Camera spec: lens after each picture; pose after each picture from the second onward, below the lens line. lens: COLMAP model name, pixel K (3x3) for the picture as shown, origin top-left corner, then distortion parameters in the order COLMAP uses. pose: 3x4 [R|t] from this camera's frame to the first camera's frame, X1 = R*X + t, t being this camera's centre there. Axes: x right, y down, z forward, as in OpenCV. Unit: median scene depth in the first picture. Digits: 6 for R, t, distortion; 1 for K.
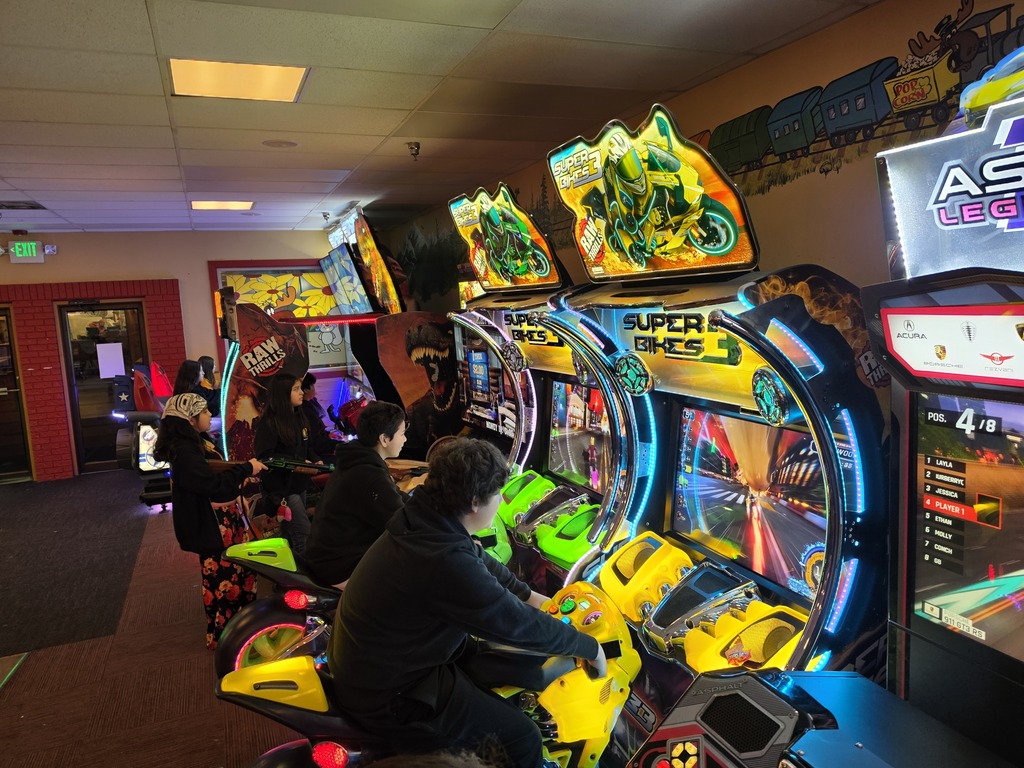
lens RADIAL K [[708.7, 0, 523.7], [0, 708.7, 388.6], [0, 0, 1]] dist [0.083332, -0.127498]
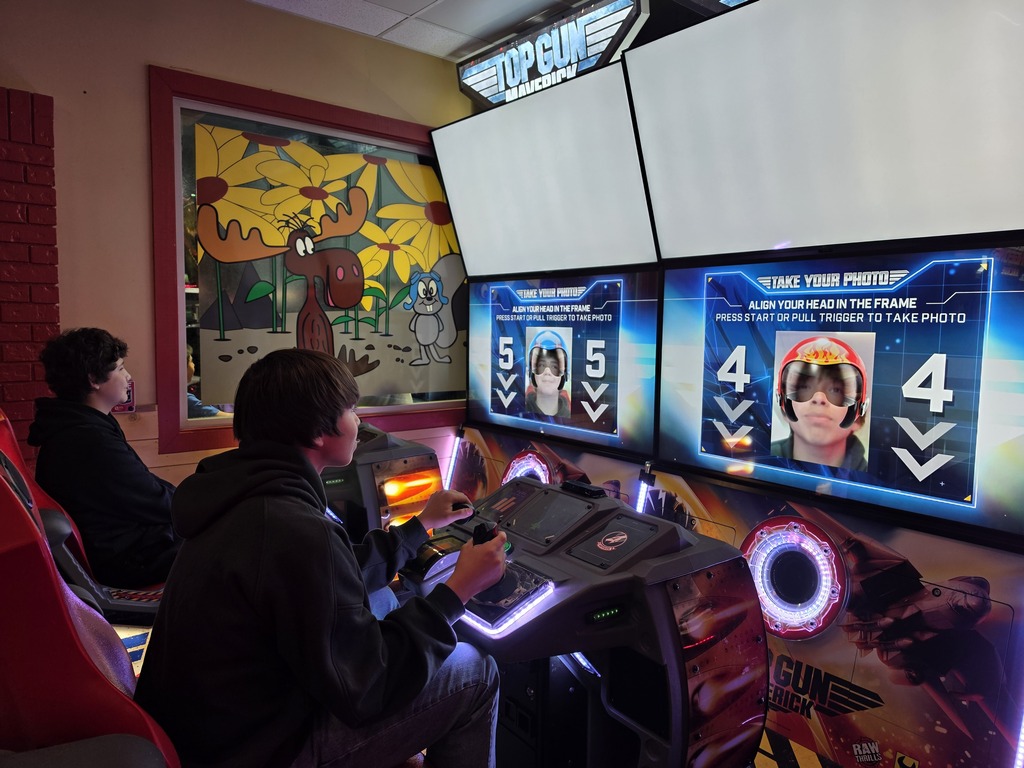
lens RADIAL K [[709.5, 0, 531.1], [0, 709.5, 390.4], [0, 0, 1]] dist [0.080083, -0.129374]
pose [[0.953582, 0.040193, 0.298439, -0.373175], [-0.028853, 0.998688, -0.042308, -0.022684], [-0.299747, 0.031734, 0.953491, 0.657737]]
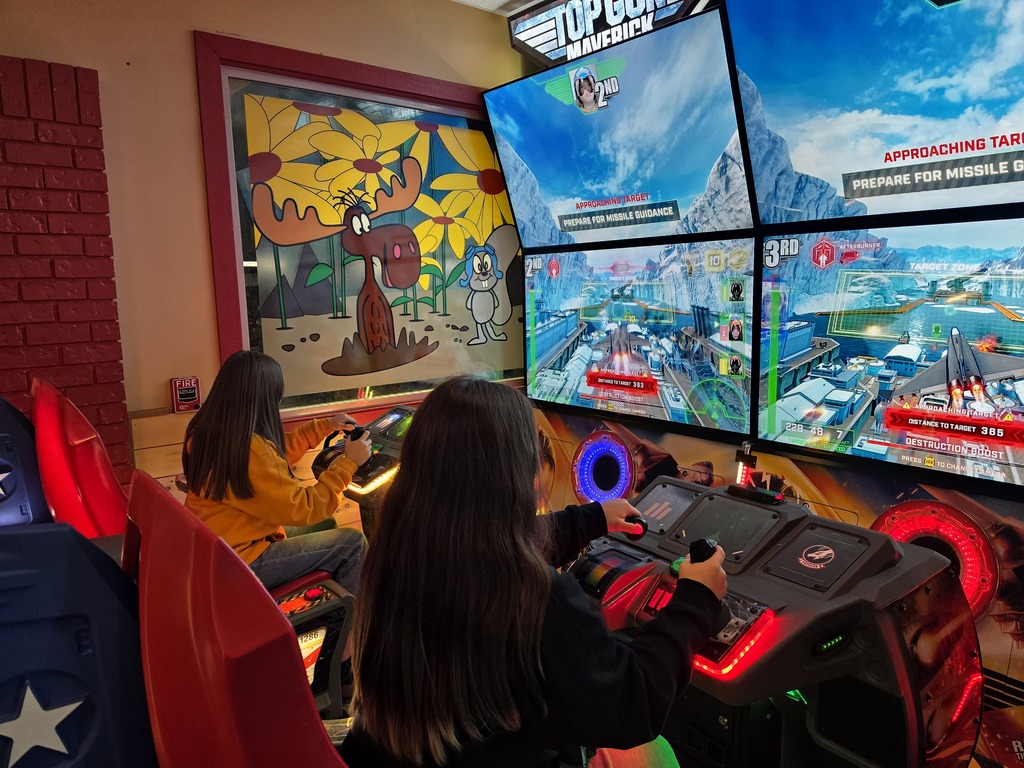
lens RADIAL K [[708.7, 0, 523.7], [0, 708.7, 388.6], [0, 0, 1]] dist [0.083332, -0.127498]
pose [[0.952680, -0.011944, 0.303739, -0.410326], [0.009035, 0.999899, 0.010982, -0.033319], [-0.303839, -0.007718, 0.952692, 0.690500]]
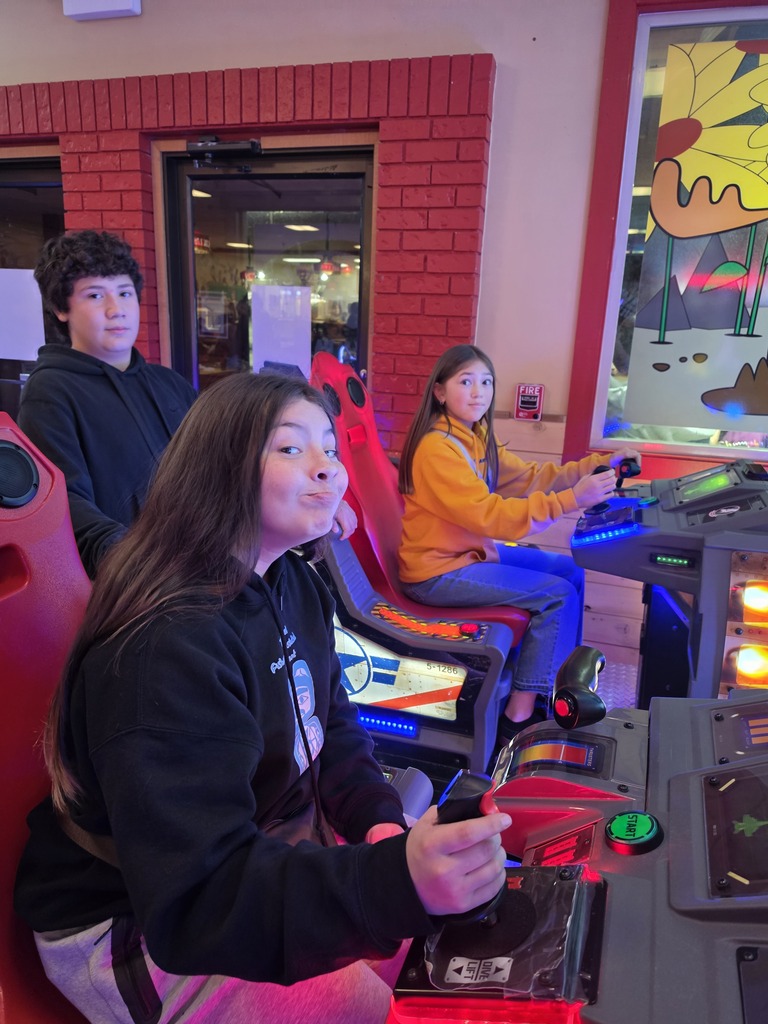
lens RADIAL K [[708.7, 0, 384.0], [0, 708.7, 512.0], [0, 0, 1]] dist [0.083332, -0.127498]
pose [[0.742182, 0.253939, -0.620227, -0.301694], [-0.151614, 0.965063, 0.213698, -0.038536], [0.652824, -0.064568, 0.754753, 0.760377]]
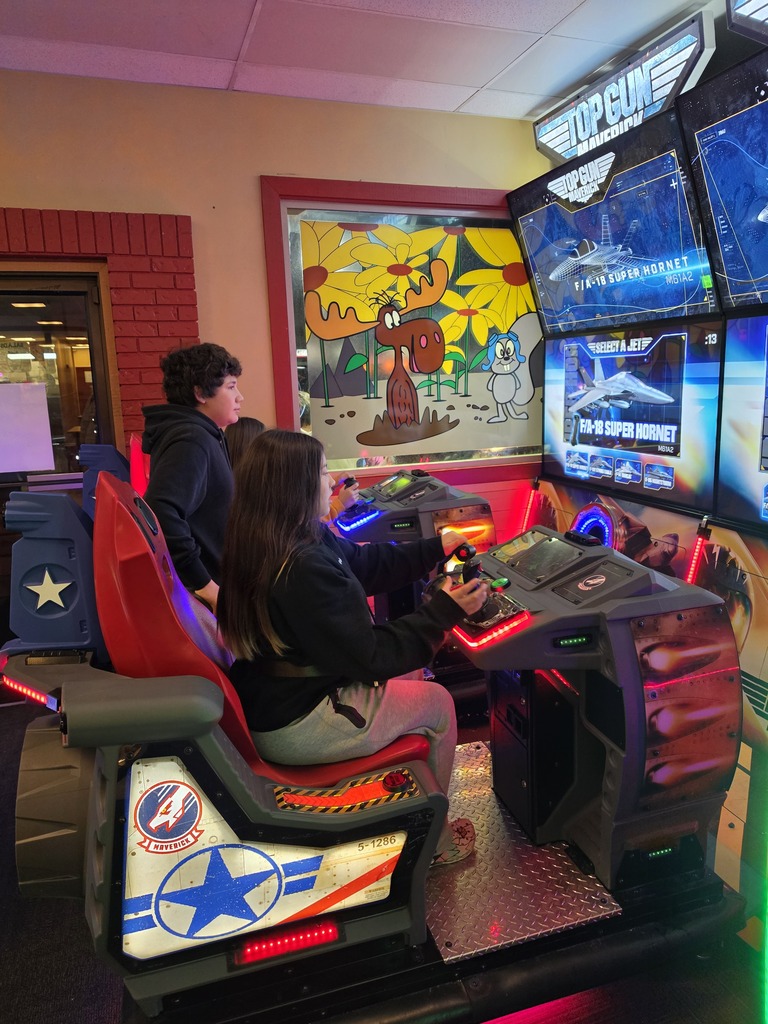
lens RADIAL K [[709.5, 0, 405.3], [0, 709.5, 513.7], [0, 0, 1]] dist [0.080083, -0.129374]
pose [[0.998029, 0.033048, -0.053347, -0.341764], [-0.029247, 0.997081, 0.070532, -0.025813], [0.055522, -0.068833, 0.996082, 0.616845]]
